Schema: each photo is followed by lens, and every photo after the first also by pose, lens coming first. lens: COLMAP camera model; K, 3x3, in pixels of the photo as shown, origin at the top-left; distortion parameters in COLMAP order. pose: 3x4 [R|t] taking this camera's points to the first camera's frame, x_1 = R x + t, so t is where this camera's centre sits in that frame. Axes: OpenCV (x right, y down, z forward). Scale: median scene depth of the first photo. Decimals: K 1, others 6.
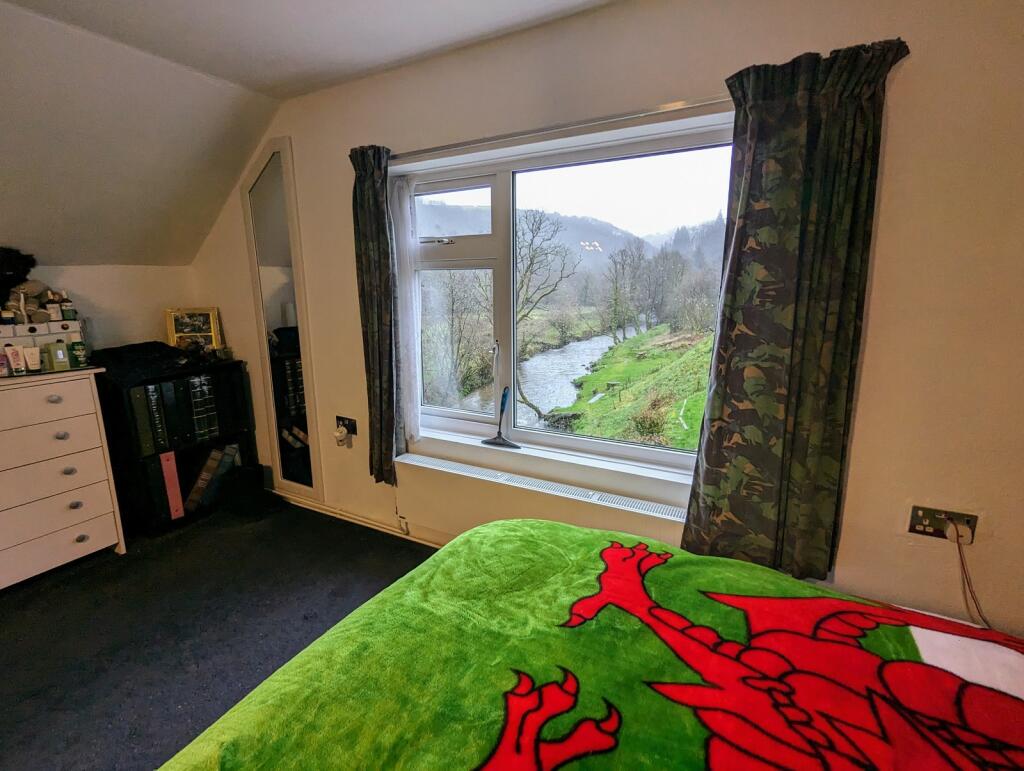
lens RADIAL K [[478.2, 0, 512.0], [0, 478.2, 385.5], [0, 0, 1]] dist [0.000762, 0.000051]
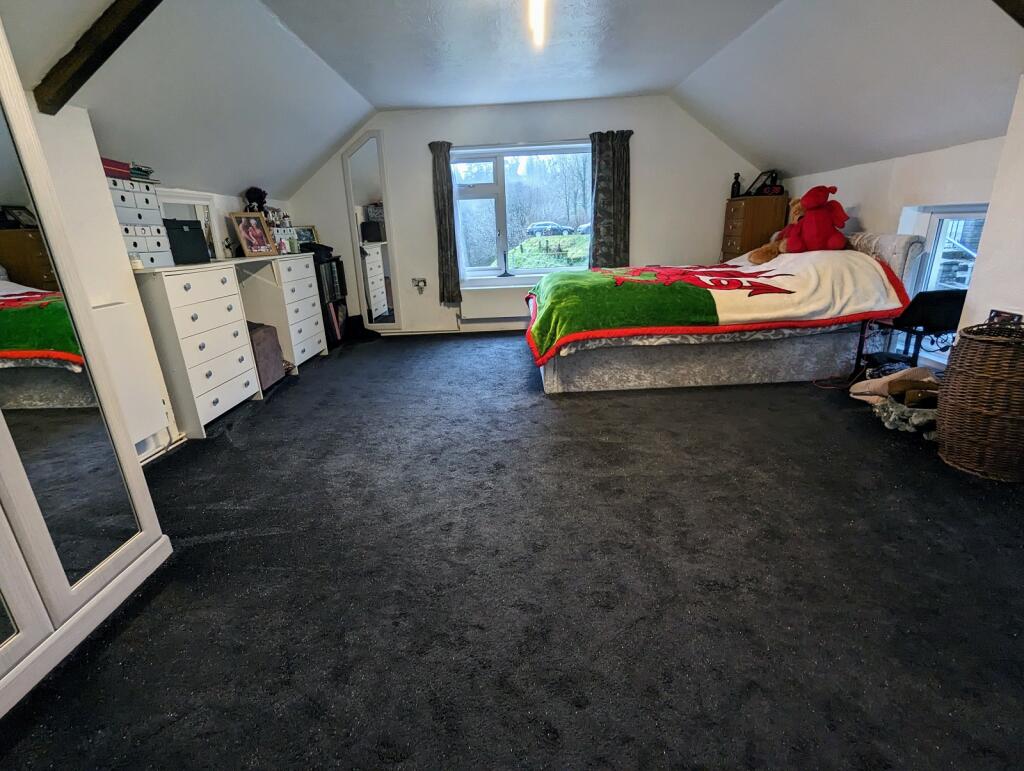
lens RADIAL K [[478.2, 0, 512.0], [0, 478.2, 385.5], [0, 0, 1]] dist [0.000762, 0.000051]
pose [[0.884823, -0.171958, 0.433035, -1.170945], [0.131673, 0.983804, 0.121620, 0.392198], [-0.446935, -0.050593, 0.893134, -1.196458]]
